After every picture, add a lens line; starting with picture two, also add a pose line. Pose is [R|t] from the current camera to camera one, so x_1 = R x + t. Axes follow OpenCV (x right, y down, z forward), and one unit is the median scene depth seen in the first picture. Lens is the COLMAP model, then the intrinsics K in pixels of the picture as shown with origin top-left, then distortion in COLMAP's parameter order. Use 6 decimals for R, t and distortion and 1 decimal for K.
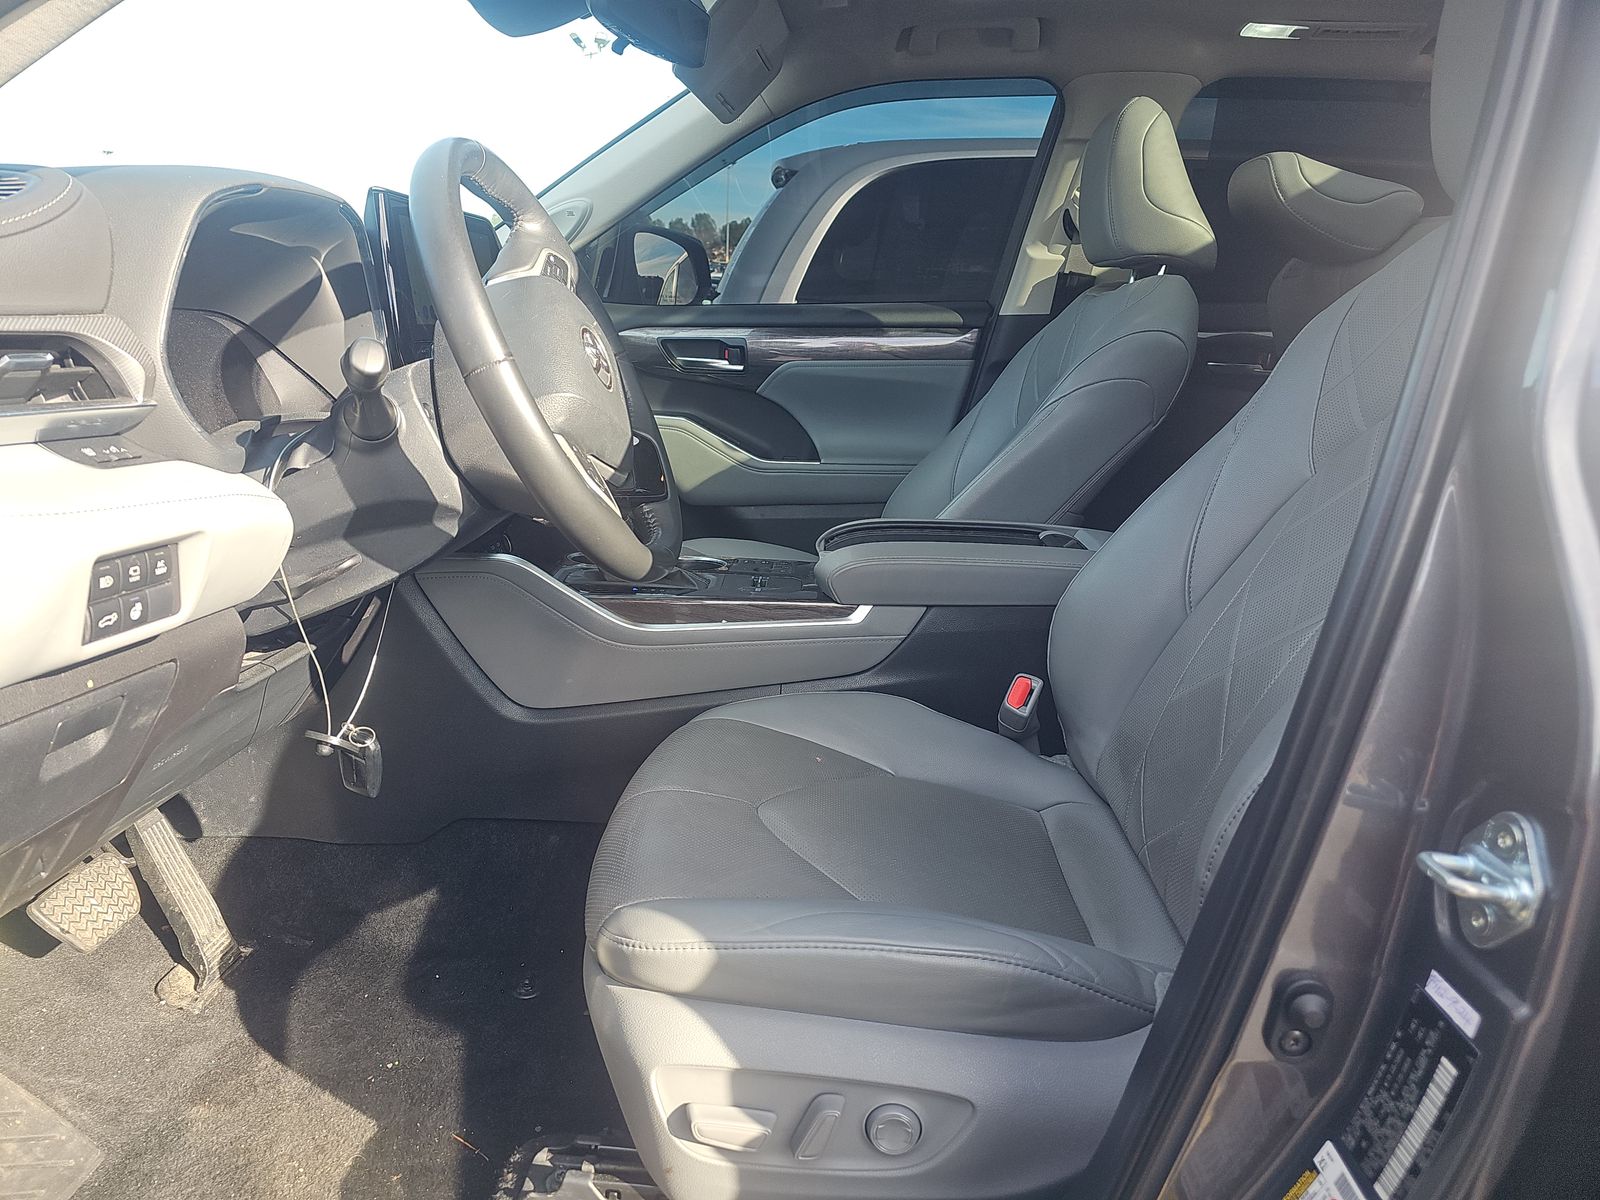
lens RADIAL K [[1080.2, 0, 806.1], [0, 1080.2, 600.0], [0, 0, 1]] dist [0.051701, -0.057942]
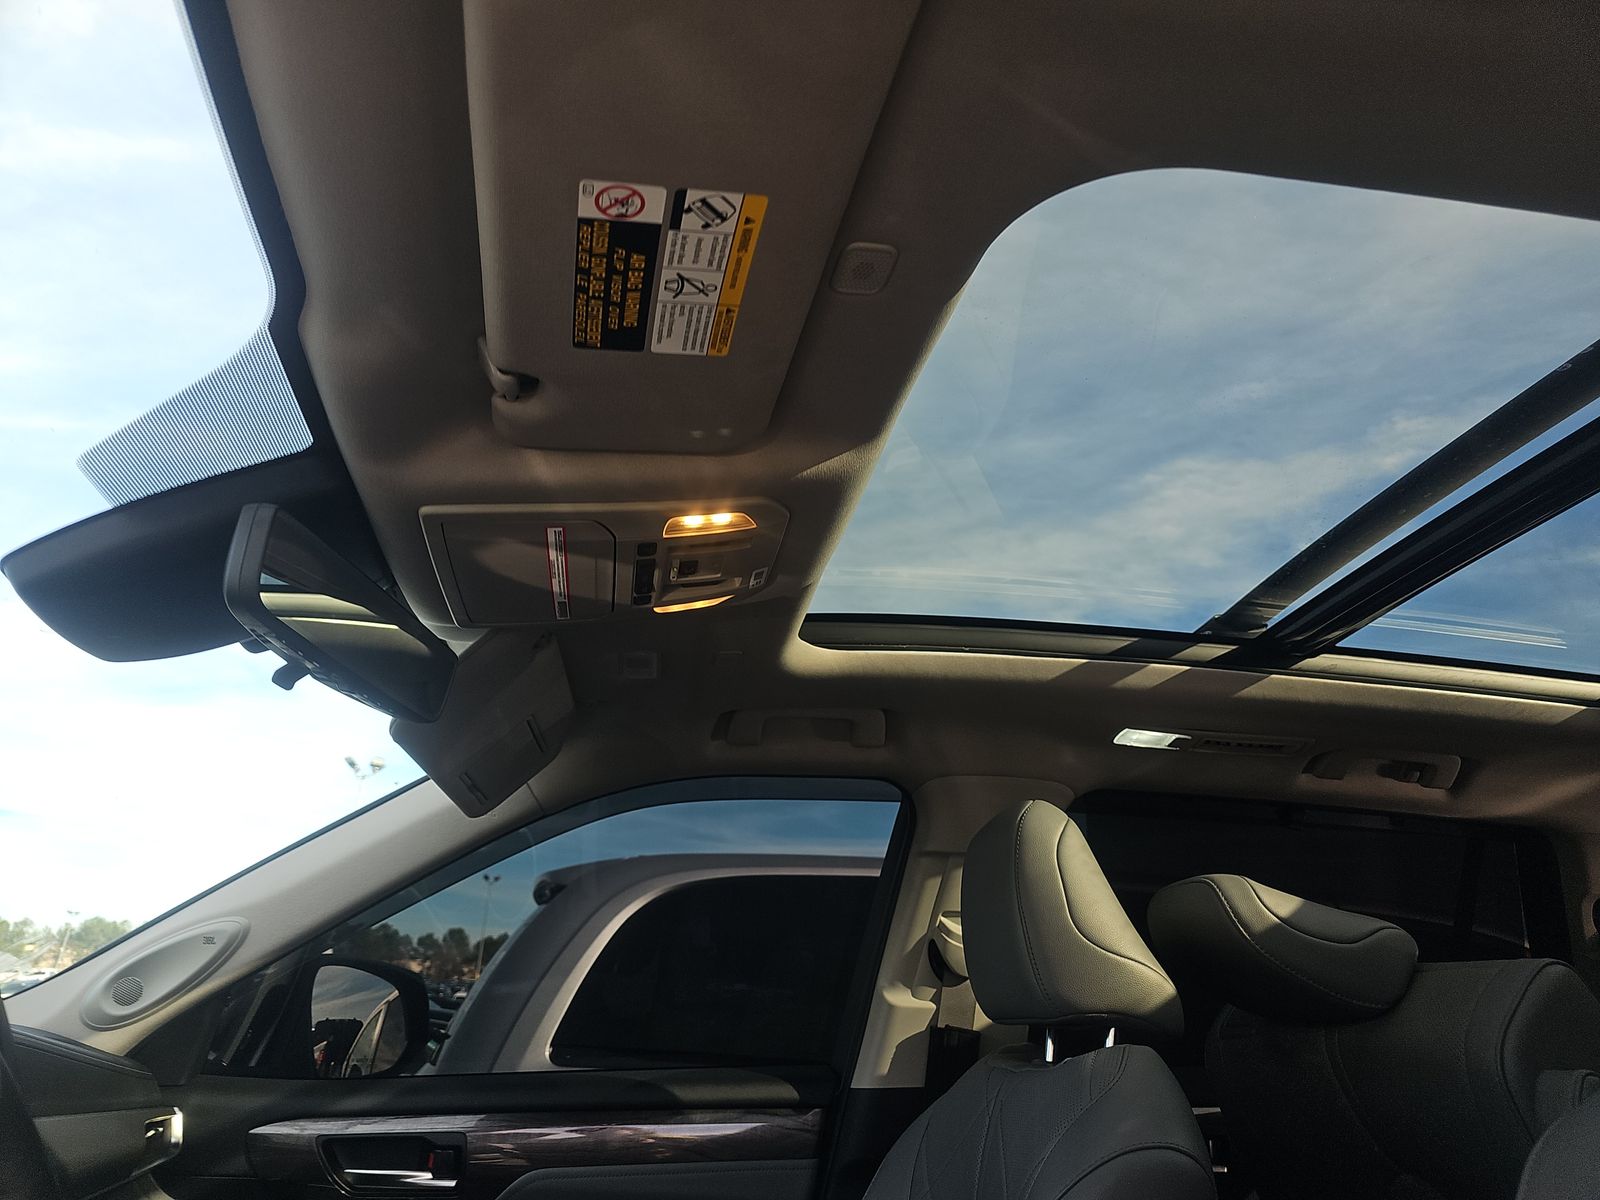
lens RADIAL K [[1080.2, 0, 806.1], [0, 1080.2, 600.0], [0, 0, 1]] dist [0.051701, -0.057942]
pose [[0.978456, 0.071802, 0.193570, -0.007369], [0.057378, 0.806071, -0.589031, -0.110359], [-0.198324, 0.587447, 0.784585, 0.288173]]
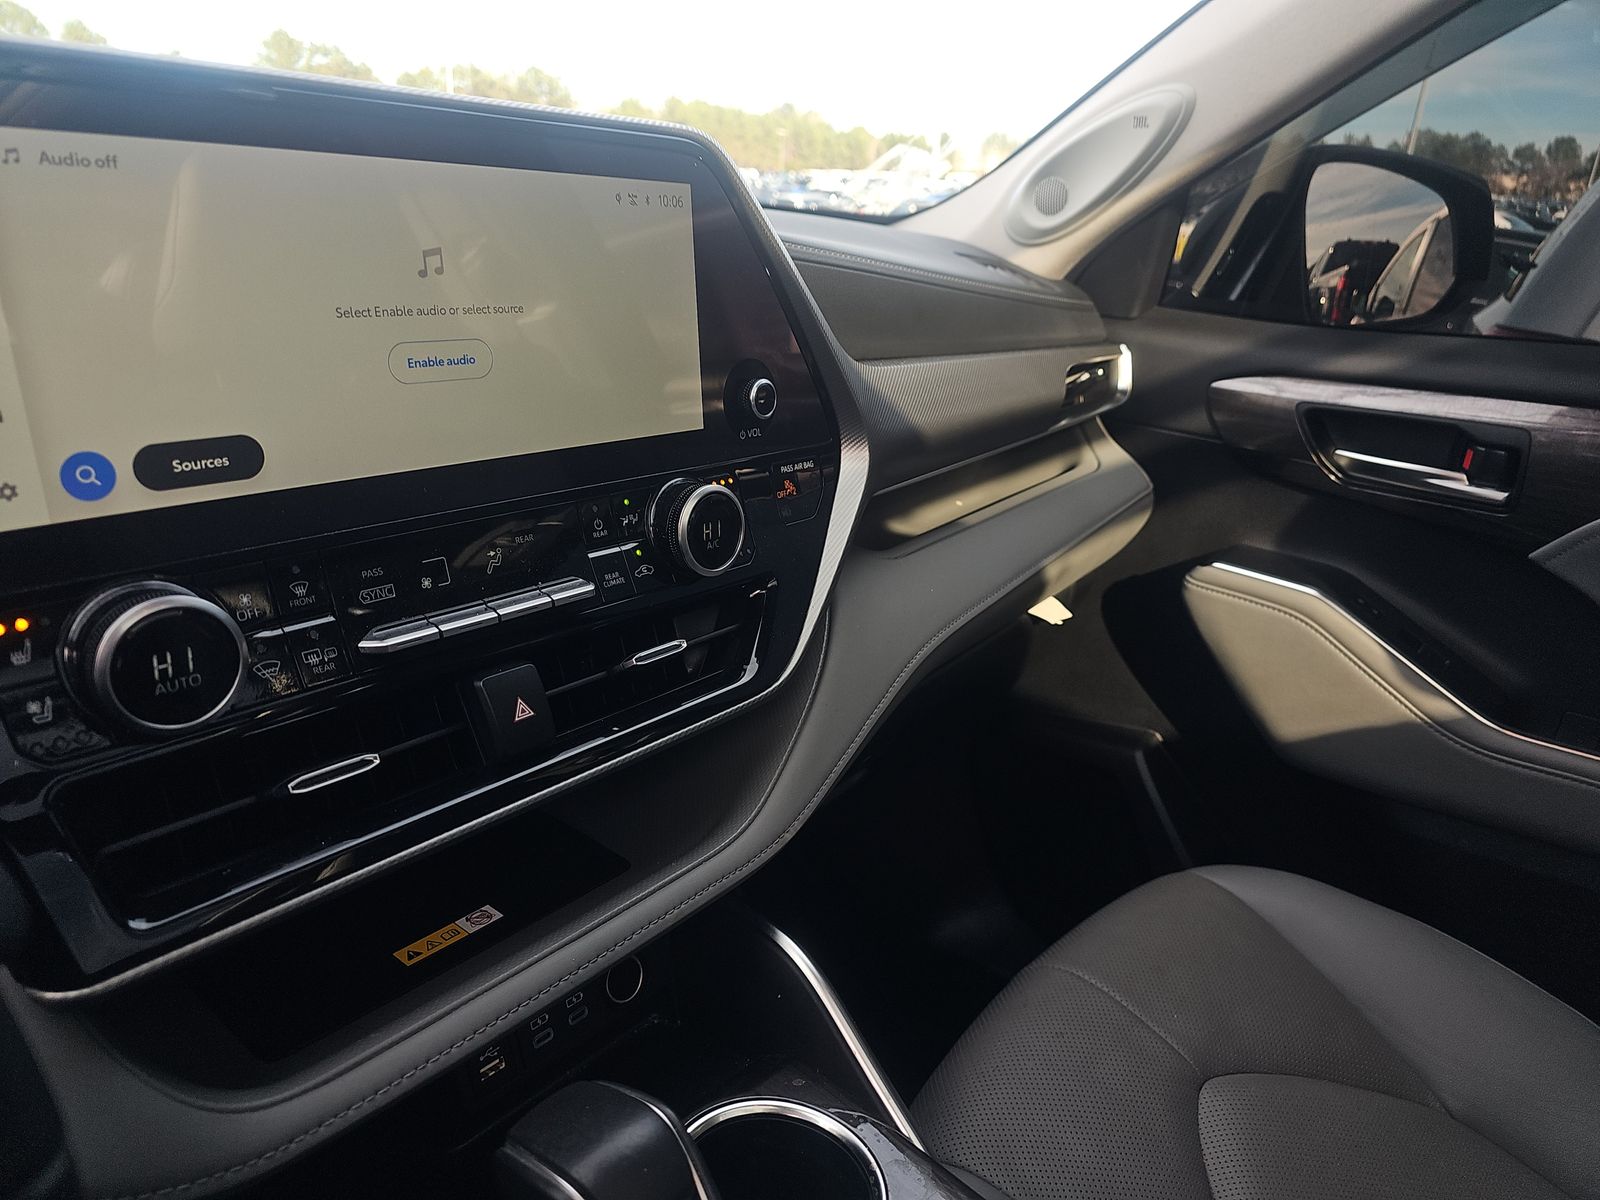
lens RADIAL K [[1080.2, 0, 806.1], [0, 1080.2, 600.0], [0, 0, 1]] dist [0.051701, -0.057942]
pose [[0.789070, 0.224445, -0.571833, -0.024029], [-0.192441, 0.974324, 0.116874, -0.185653], [0.583382, 0.017822, 0.812002, 0.548430]]
